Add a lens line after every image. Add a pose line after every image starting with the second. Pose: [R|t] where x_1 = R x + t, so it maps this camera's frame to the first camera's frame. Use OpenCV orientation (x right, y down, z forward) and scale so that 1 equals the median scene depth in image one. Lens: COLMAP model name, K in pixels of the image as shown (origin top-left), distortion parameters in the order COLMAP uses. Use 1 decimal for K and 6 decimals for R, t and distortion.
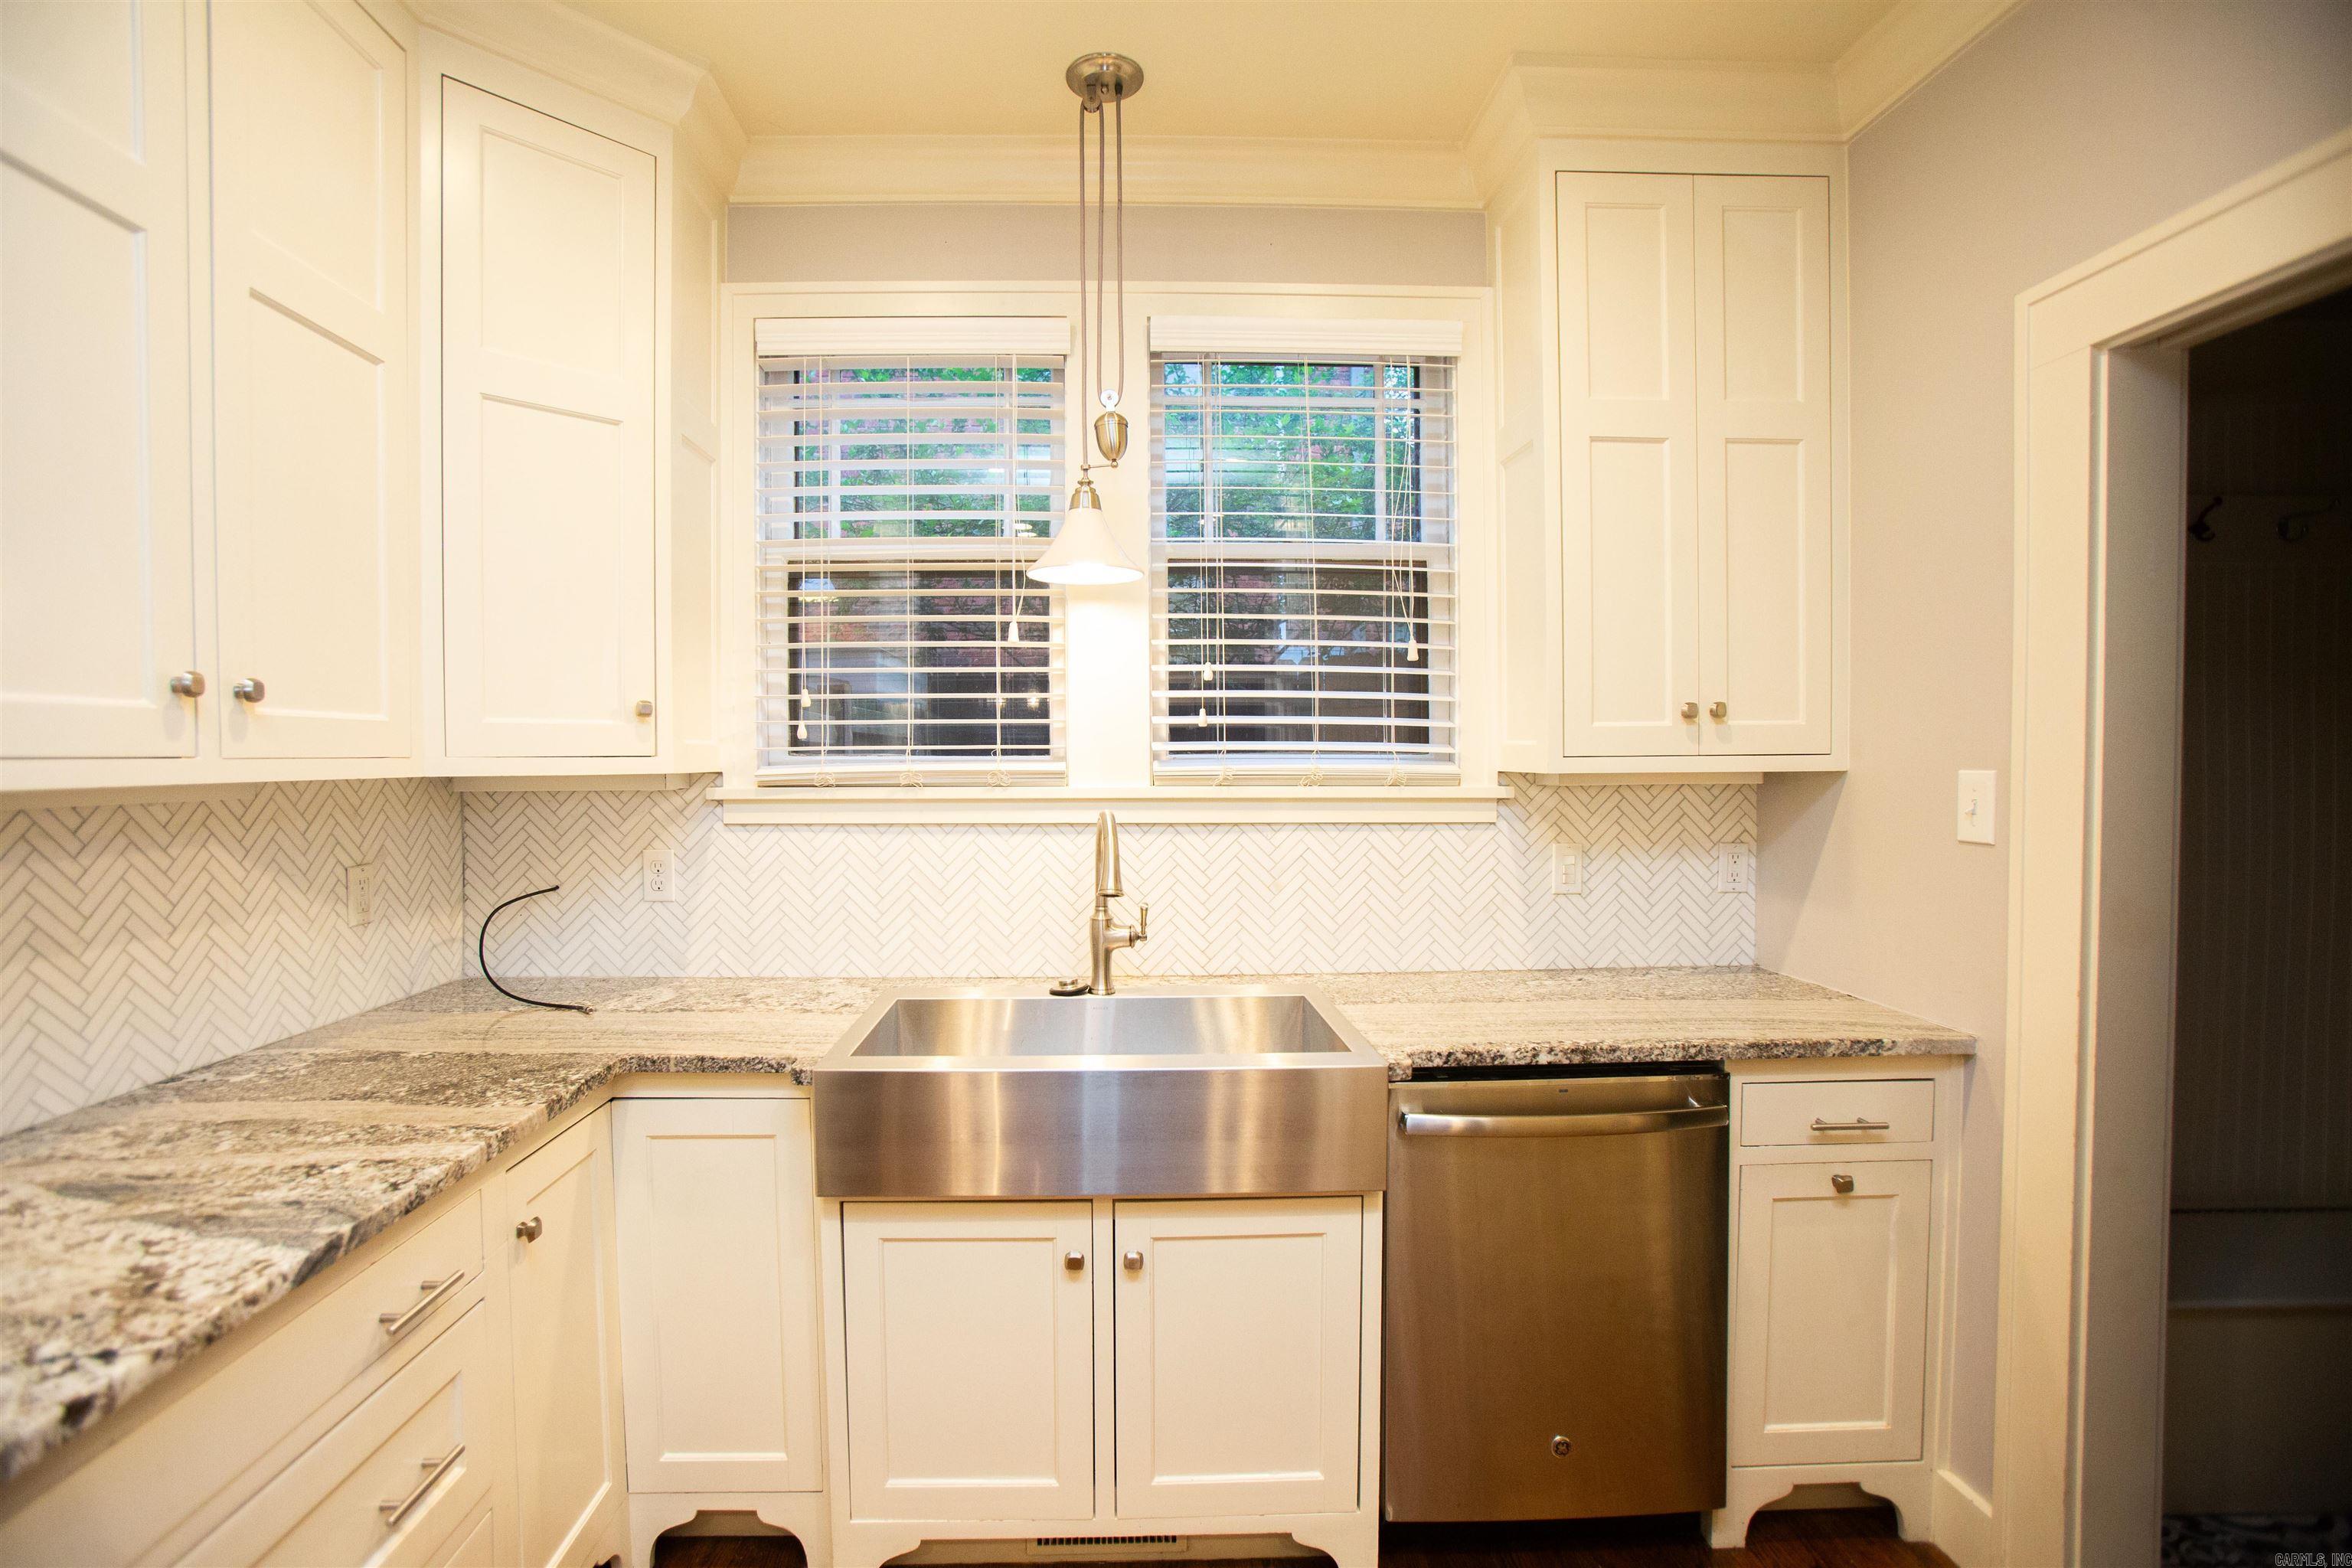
lens RADIAL K [[1099.1, 0, 1134.3], [0, 1099.1, 785.9], [0, 0, 1]] dist [-0.065388, 0.025267]
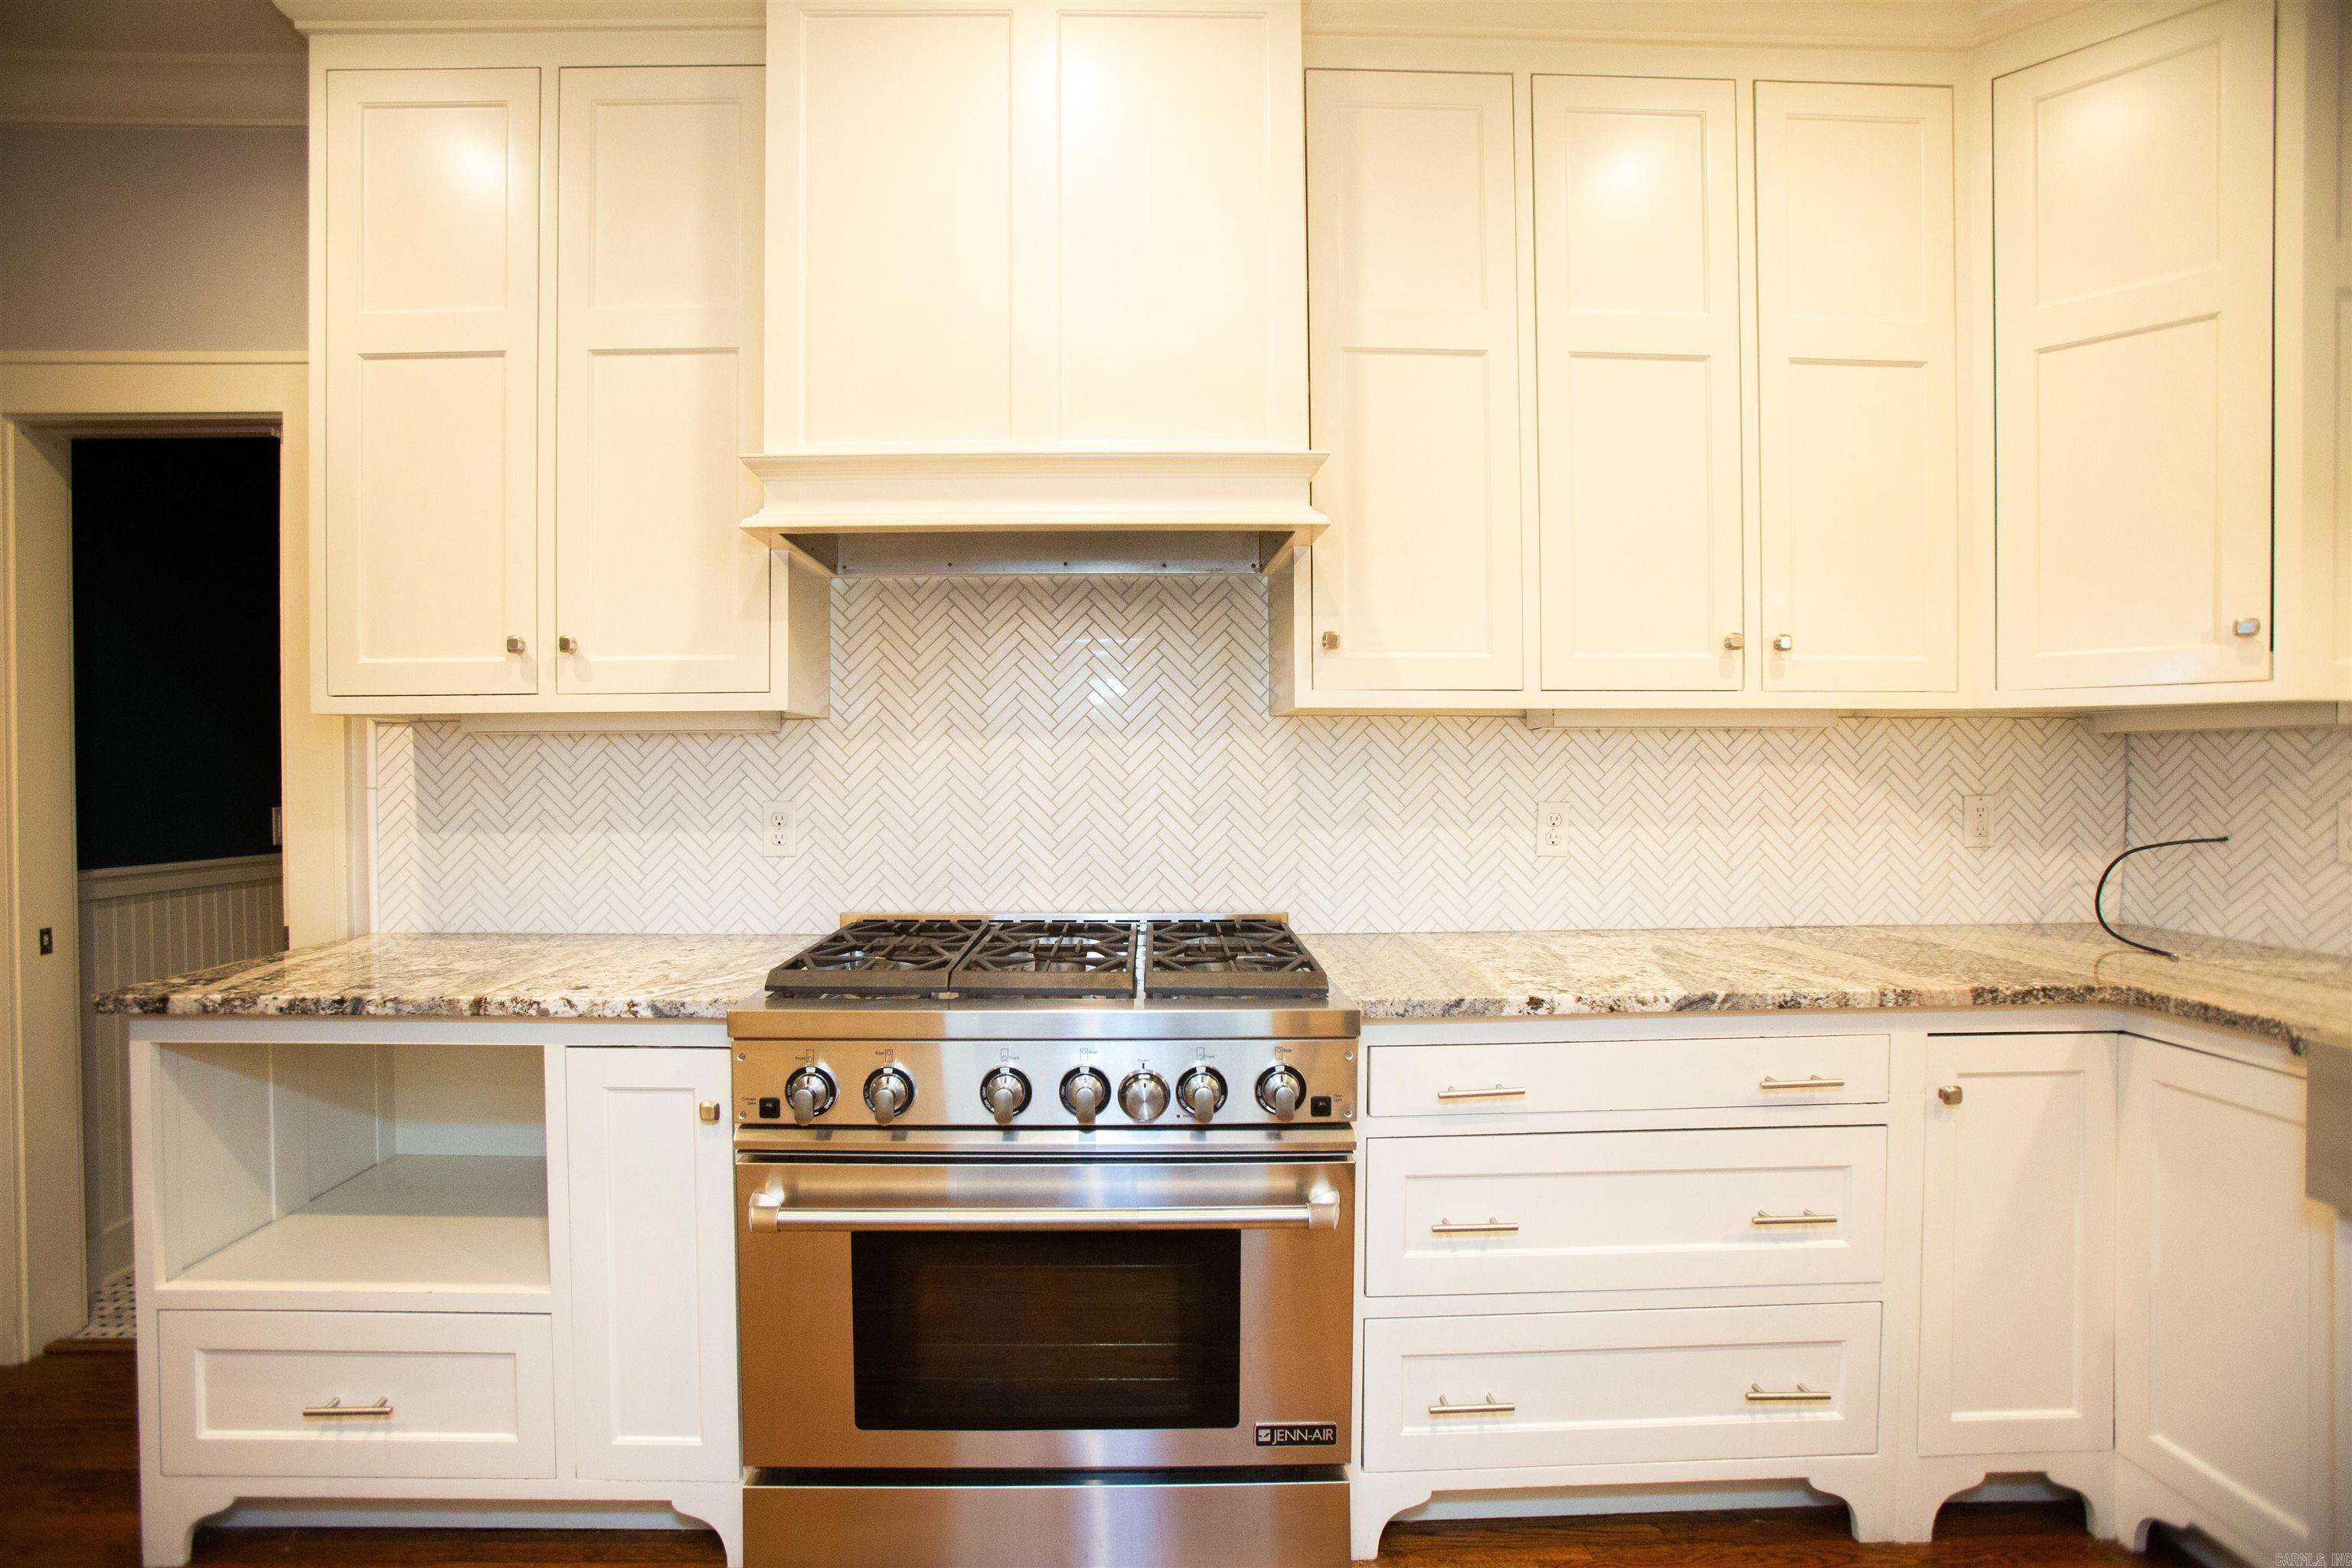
lens RADIAL K [[1099.1, 0, 1104.2], [0, 1099.1, 789.7], [0, 0, 1]] dist [-0.065388, 0.025267]
pose [[-0.005755, 0.028453, -0.999579, 0.386495], [-0.024638, 0.999288, 0.028586, 0.055343], [0.999680, 0.024792, -0.005050, 0.067425]]
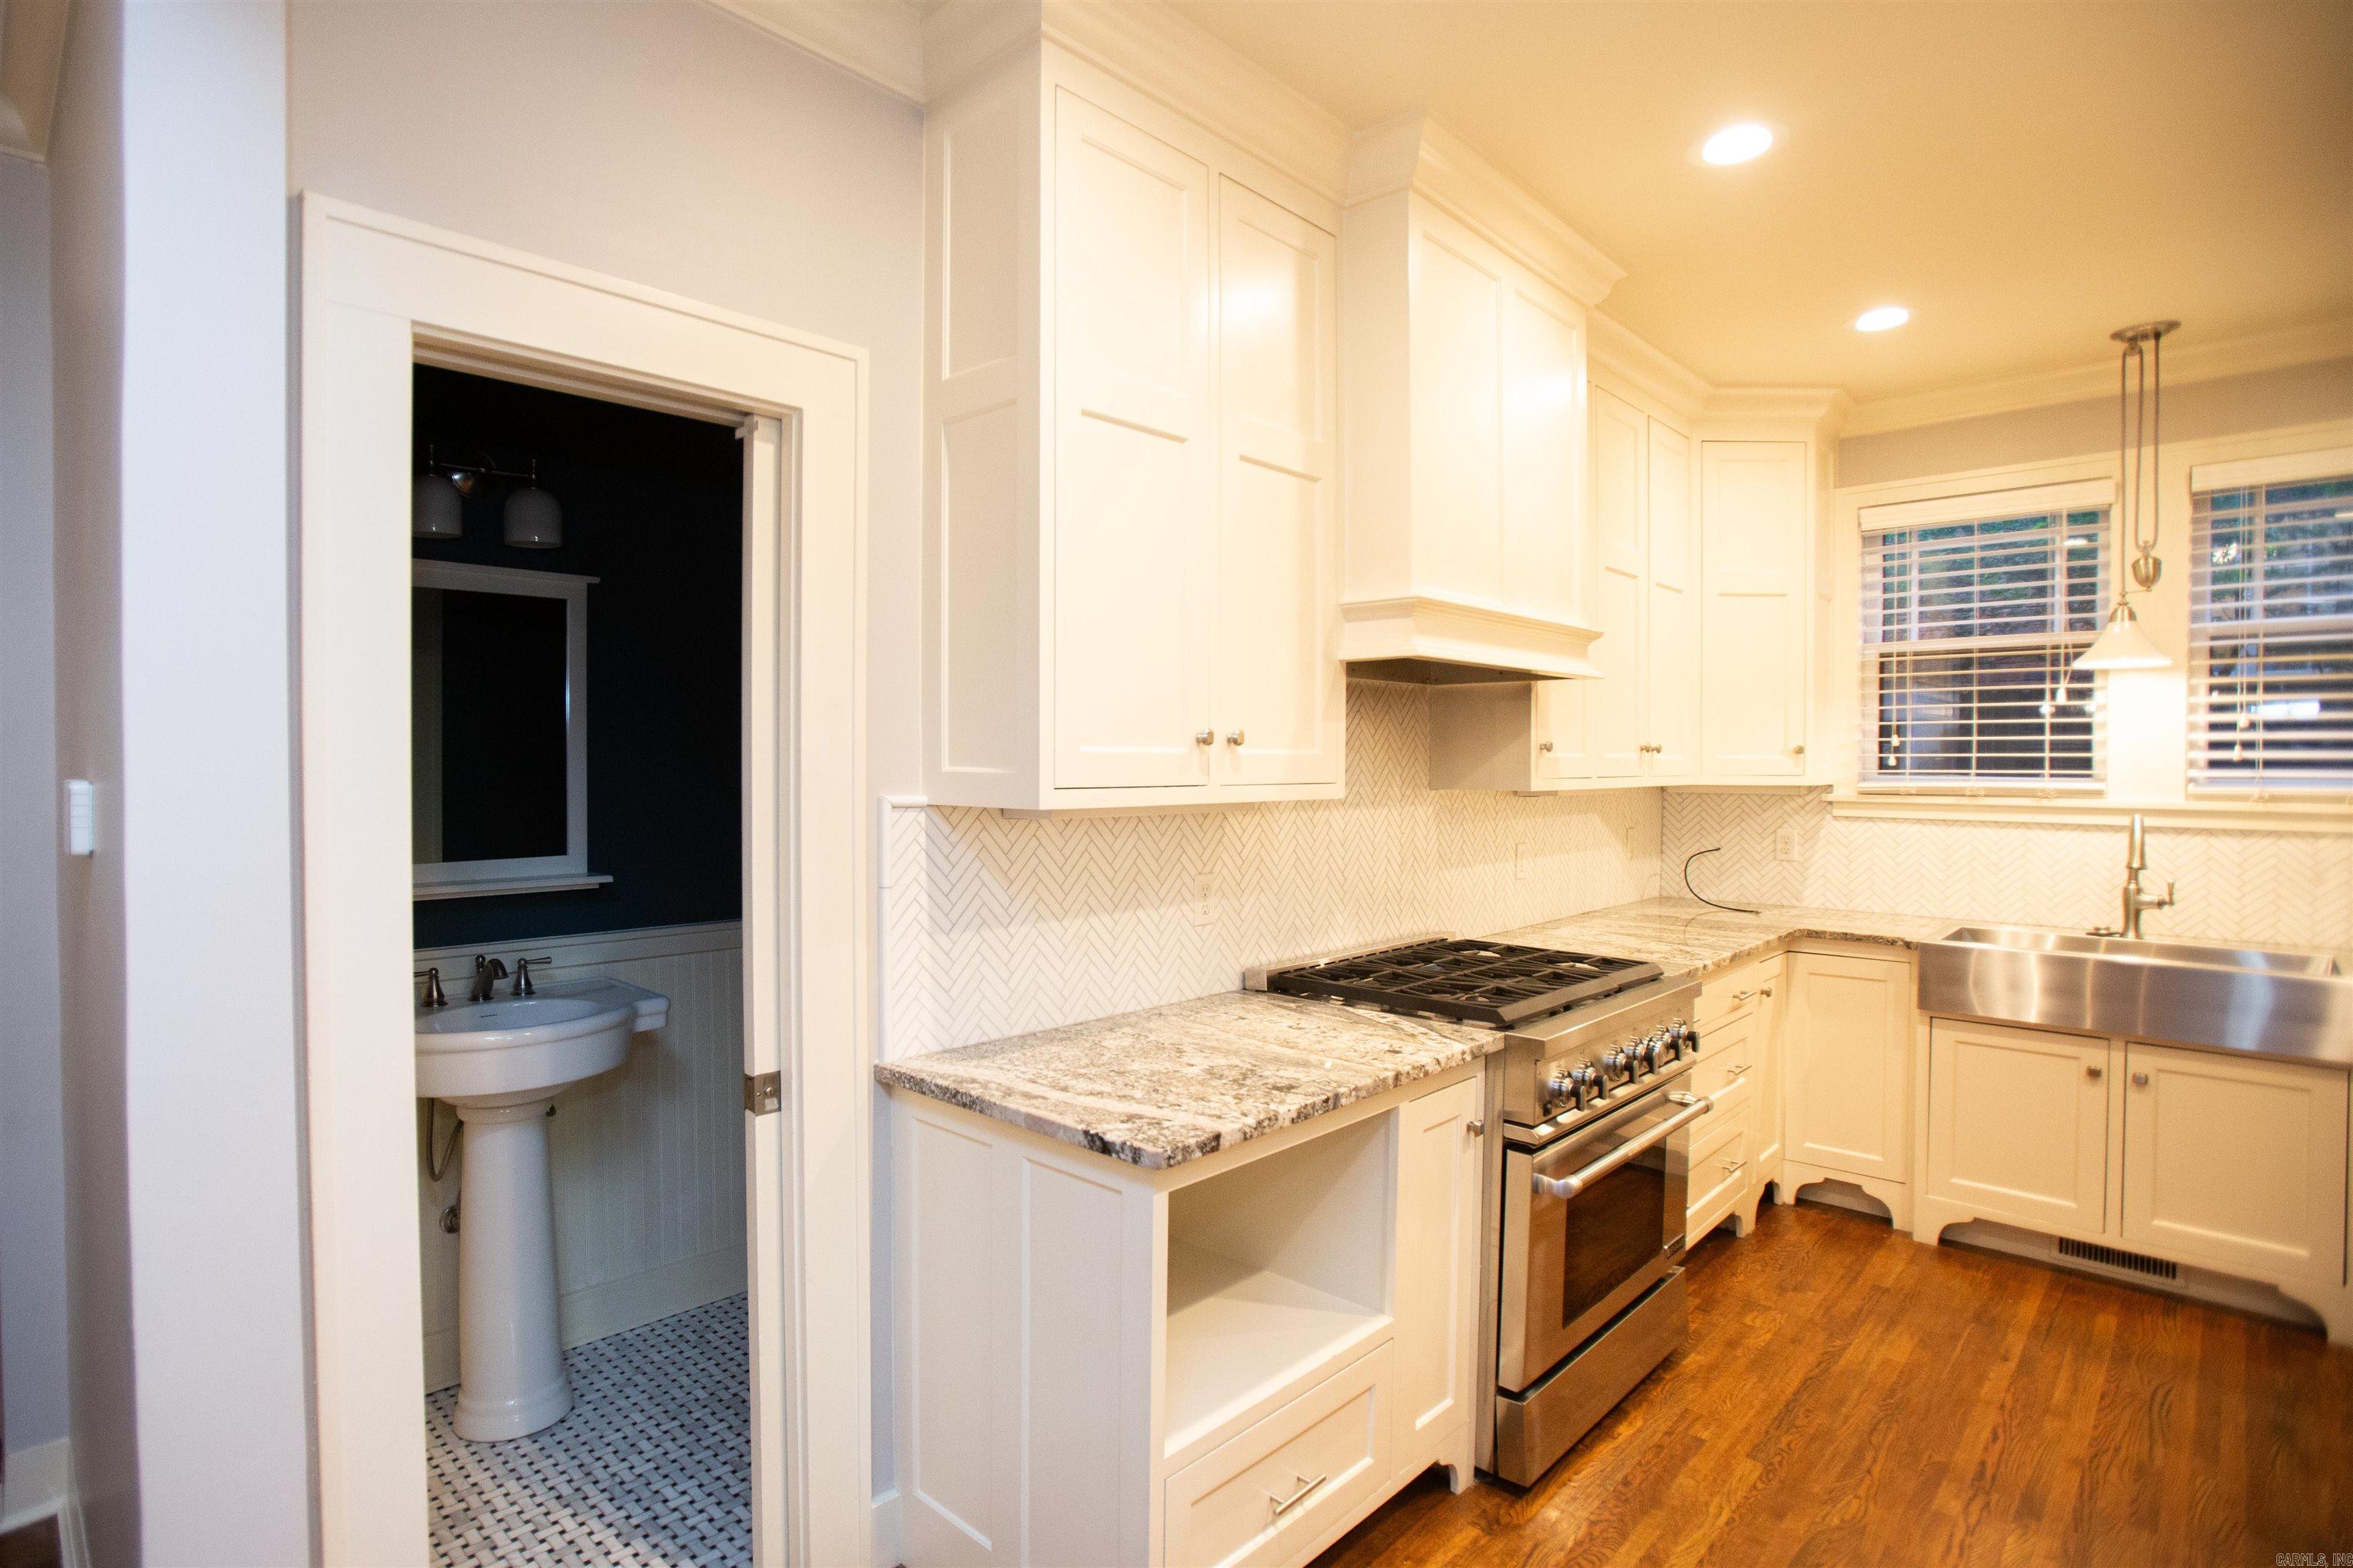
lens RADIAL K [[1196.8, 0, 1042.1], [0, 1196.8, 779.3], [0, 0, 1]] dist [-0.033462, 0.014717]
pose [[0.677846, 0.017490, -0.734996, 0.139469], [-0.026280, 0.999655, -0.000450, 0.012207], [0.734734, 0.019621, 0.678072, -1.195860]]
